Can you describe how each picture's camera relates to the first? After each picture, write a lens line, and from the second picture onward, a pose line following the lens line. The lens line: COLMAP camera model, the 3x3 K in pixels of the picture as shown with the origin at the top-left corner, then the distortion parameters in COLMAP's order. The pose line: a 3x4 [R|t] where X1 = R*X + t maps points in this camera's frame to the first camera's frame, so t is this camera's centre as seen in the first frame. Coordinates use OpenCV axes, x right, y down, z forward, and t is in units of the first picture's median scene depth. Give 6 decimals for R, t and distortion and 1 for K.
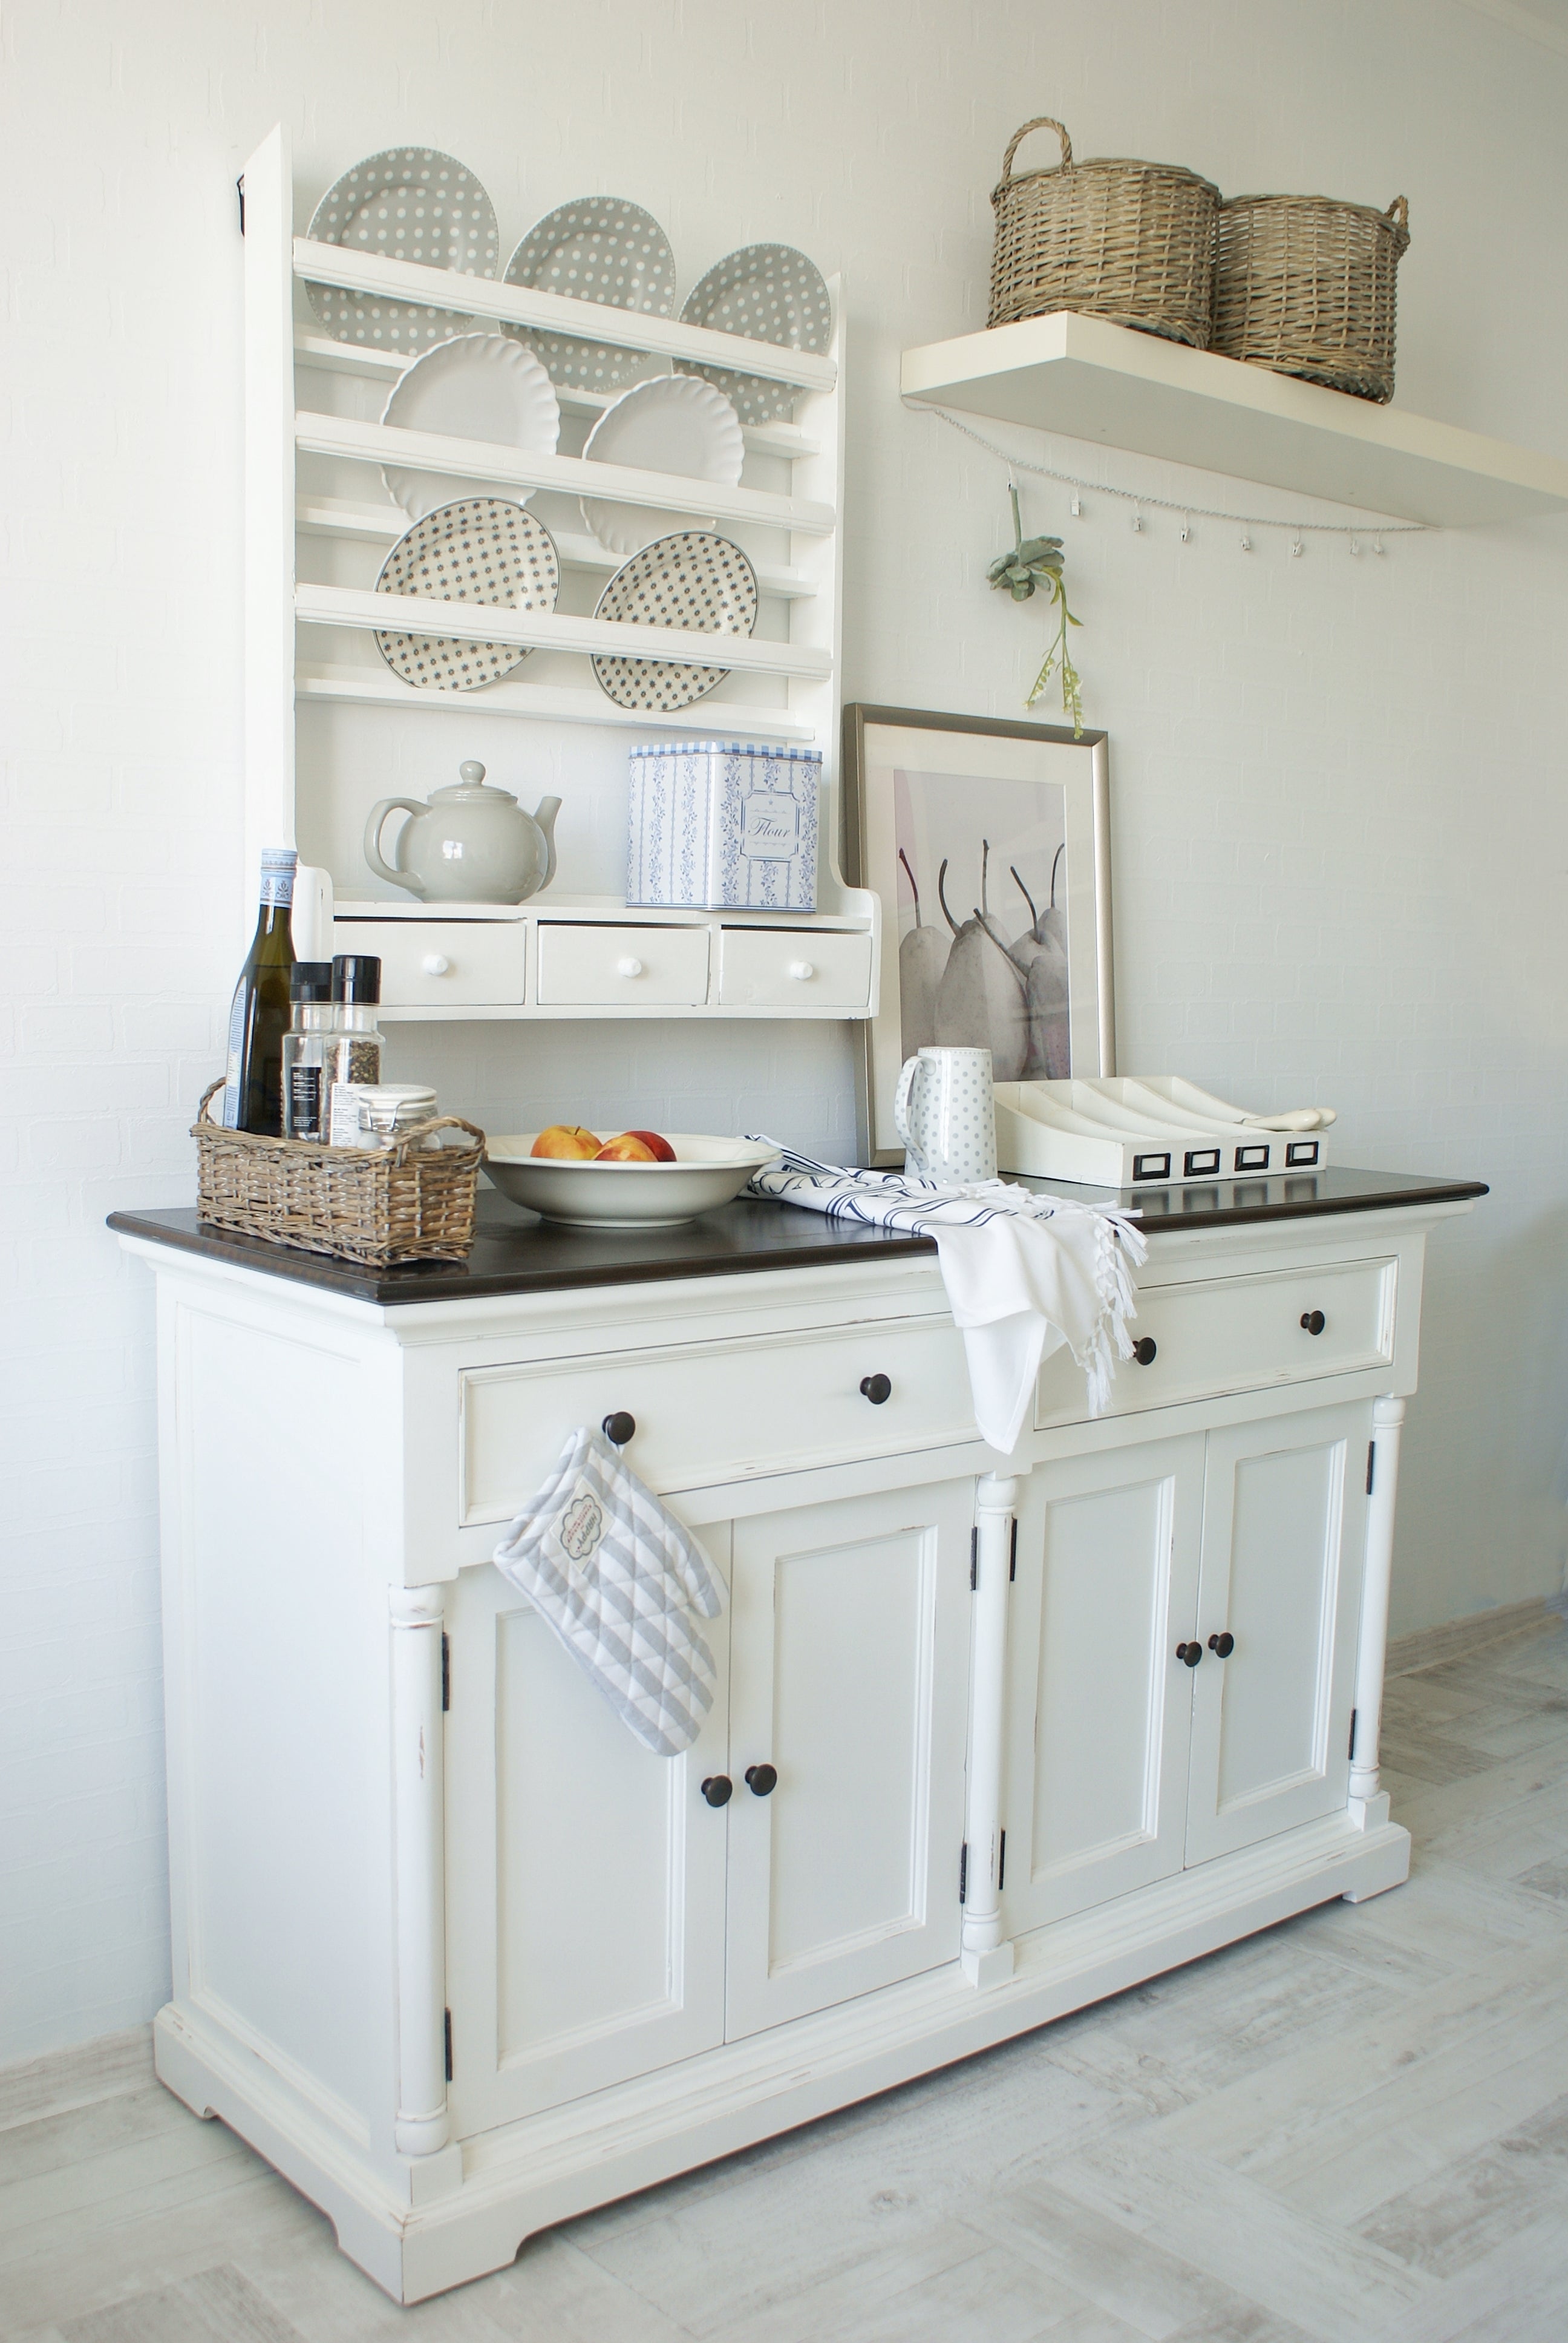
lens RADIAL K [[2262.2, 0, 784.0], [0, 2262.2, 1171.5], [0, 0, 1]] dist [-0.117142, 0.005737]
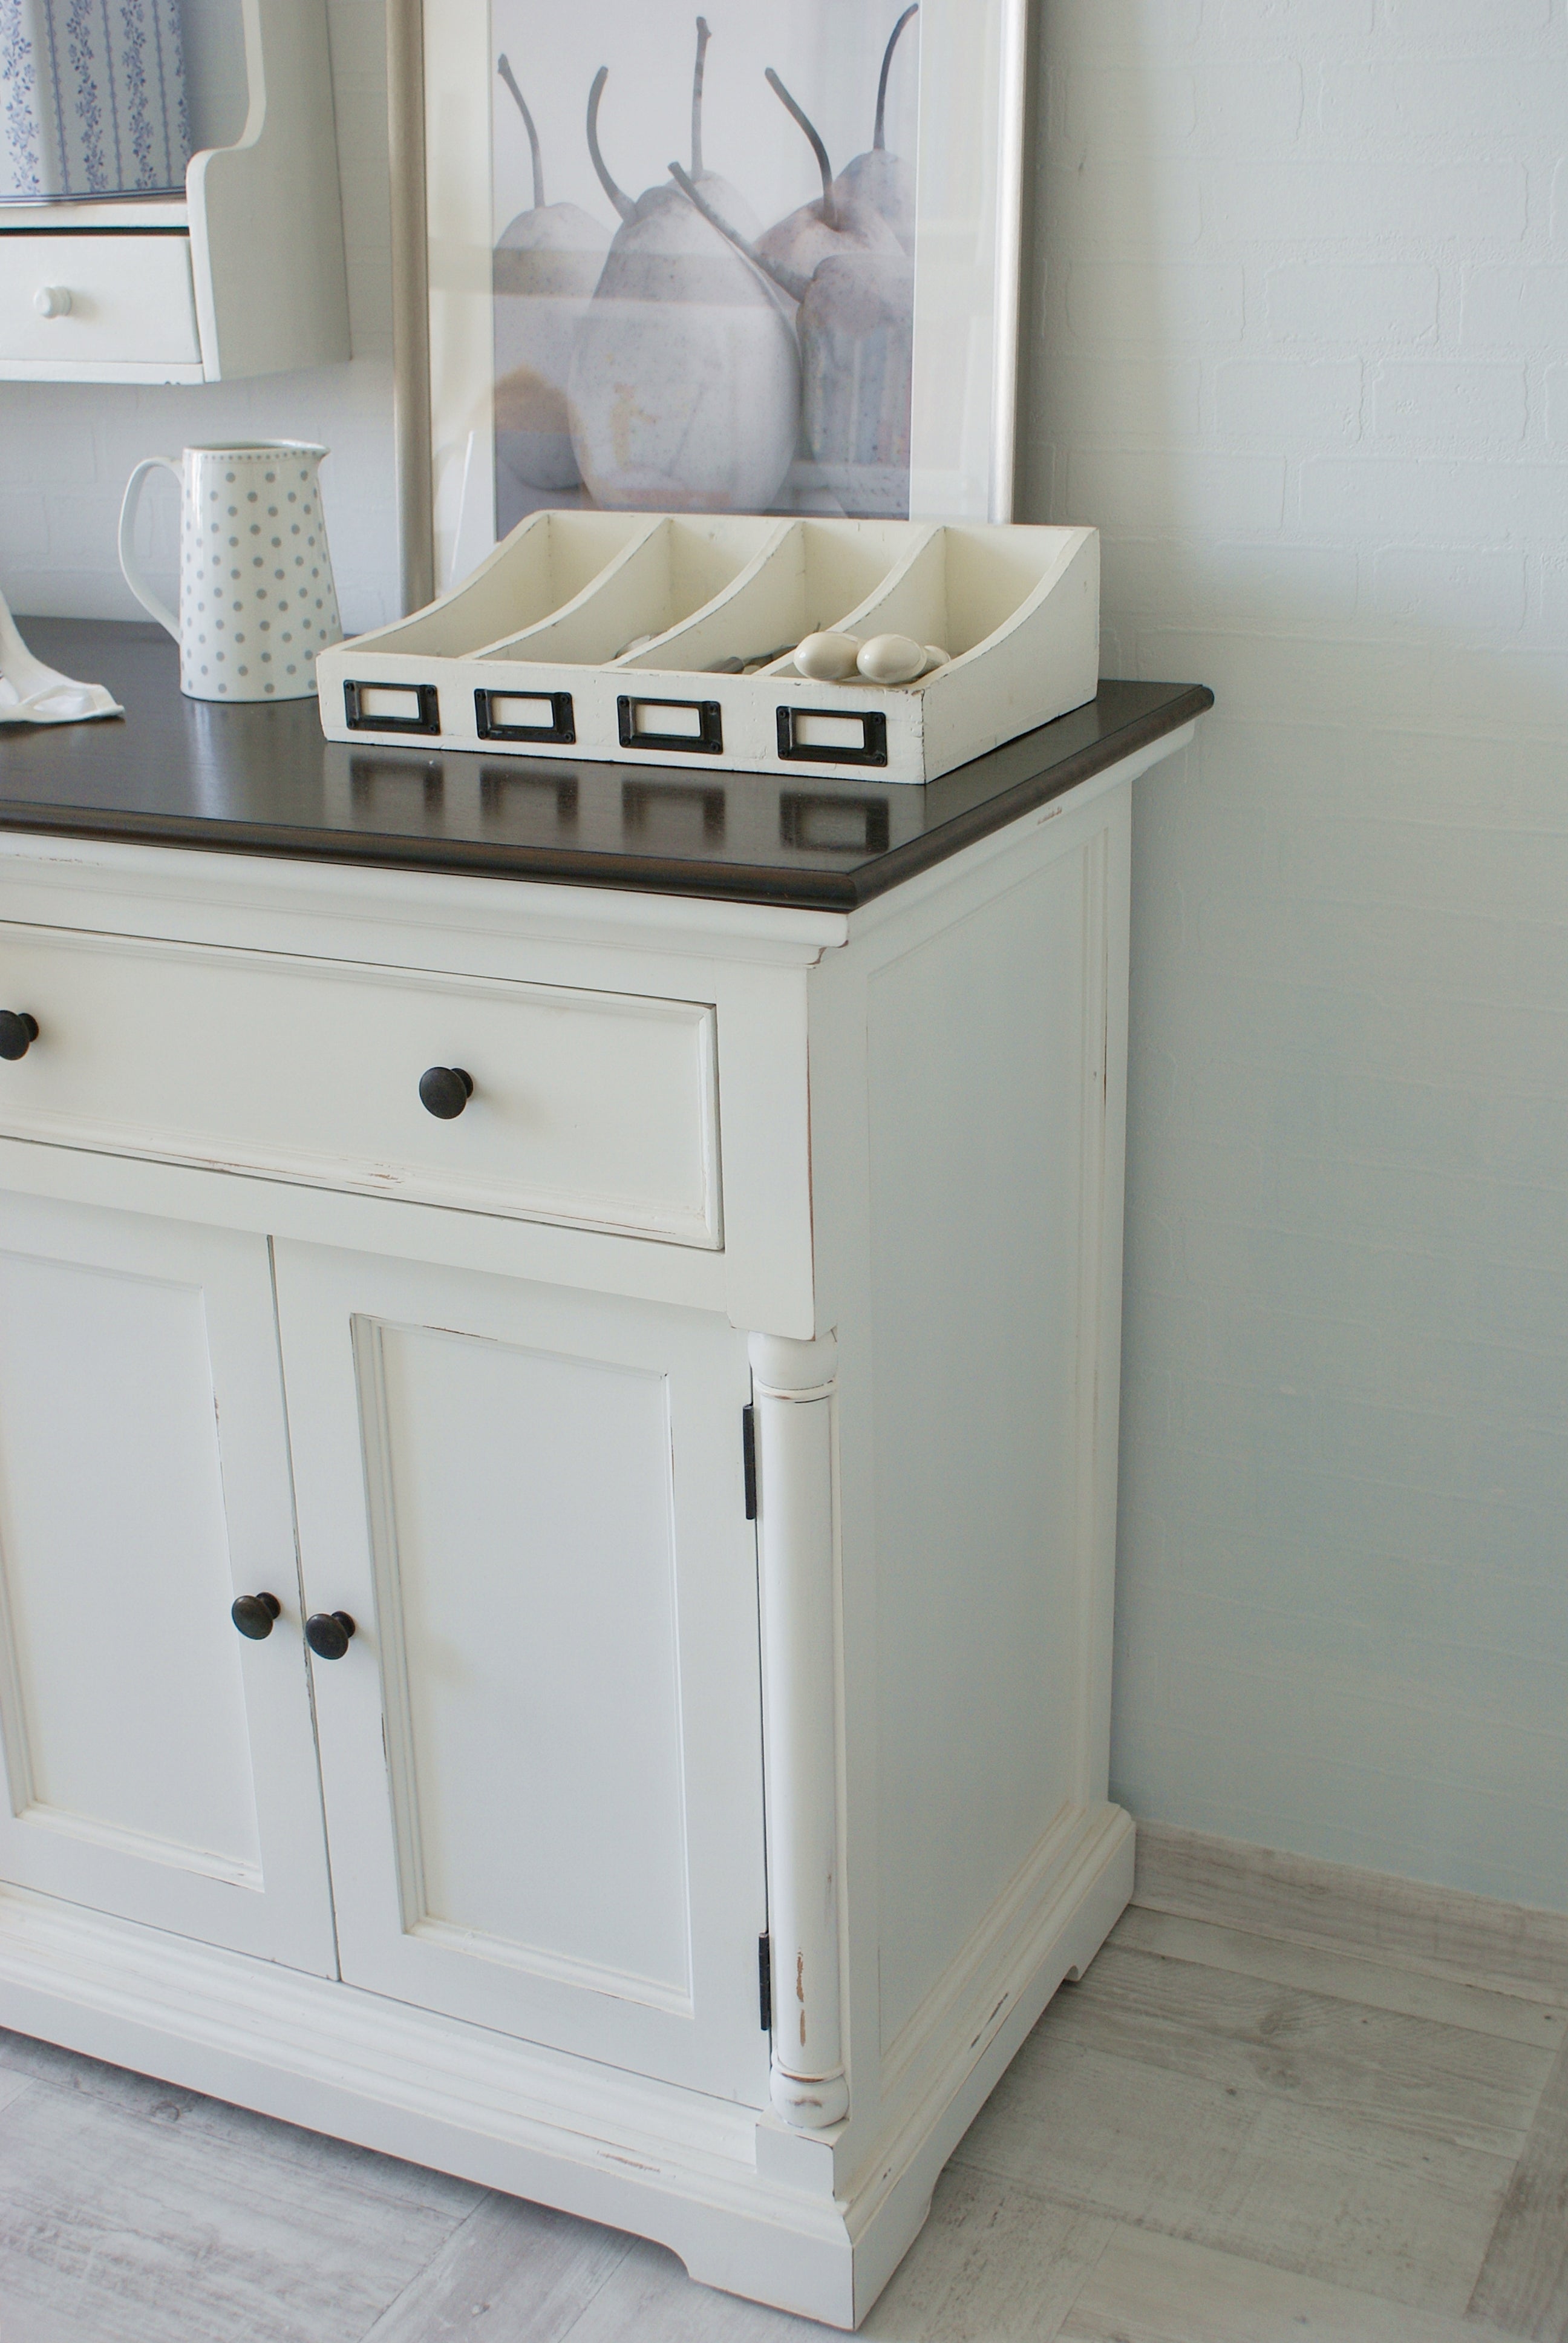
lens RADIAL K [[2899.5, 0, 750.2], [0, 2899.5, 1205.0], [0, 0, 1]] dist [-0.119667, 0.161776]
pose [[0.400638, 0.290388, -0.869002, 0.835621], [-0.064696, 0.955046, 0.289313, -0.092803], [0.913949, -0.059689, 0.401414, 0.862637]]
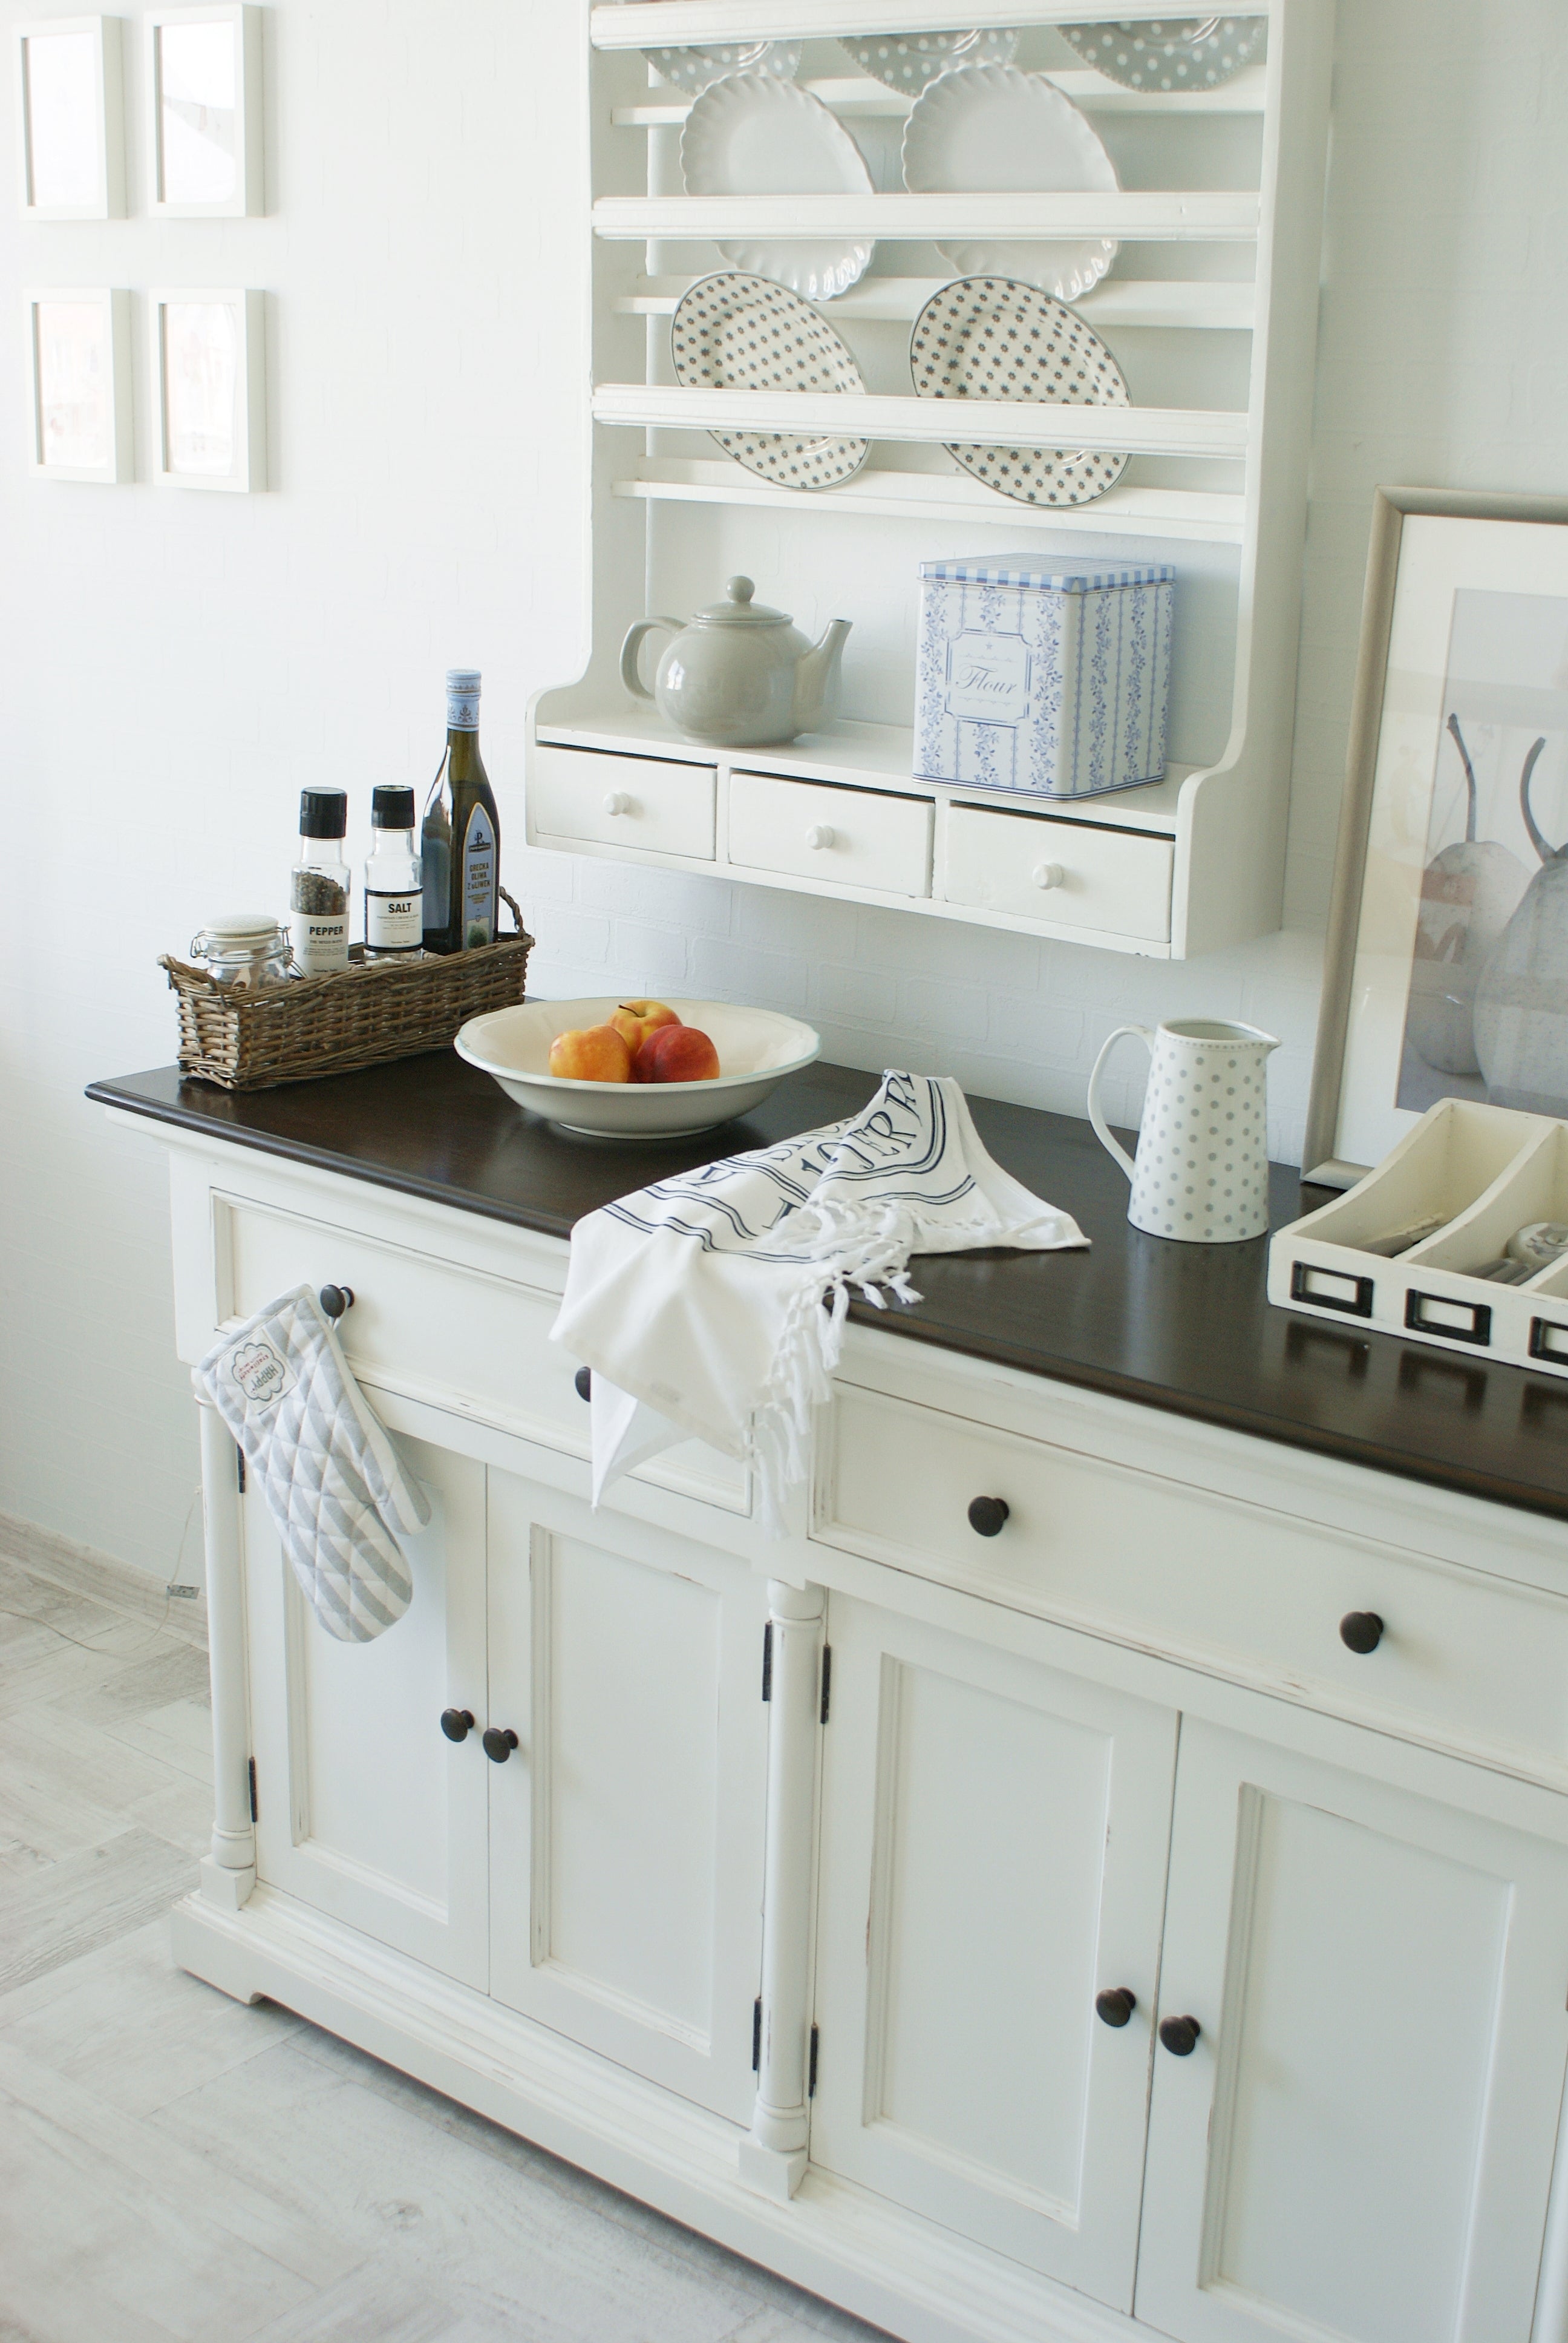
lens RADIAL K [[2899.5, 0, 750.2], [0, 2899.5, 1205.0], [0, 0, 1]] dist [-0.119667, 0.161776]
pose [[0.188703, 0.267878, -0.944792, 0.918734], [-0.121729, 0.961038, 0.248171, -0.210816], [0.974460, 0.068178, 0.213959, 0.724407]]
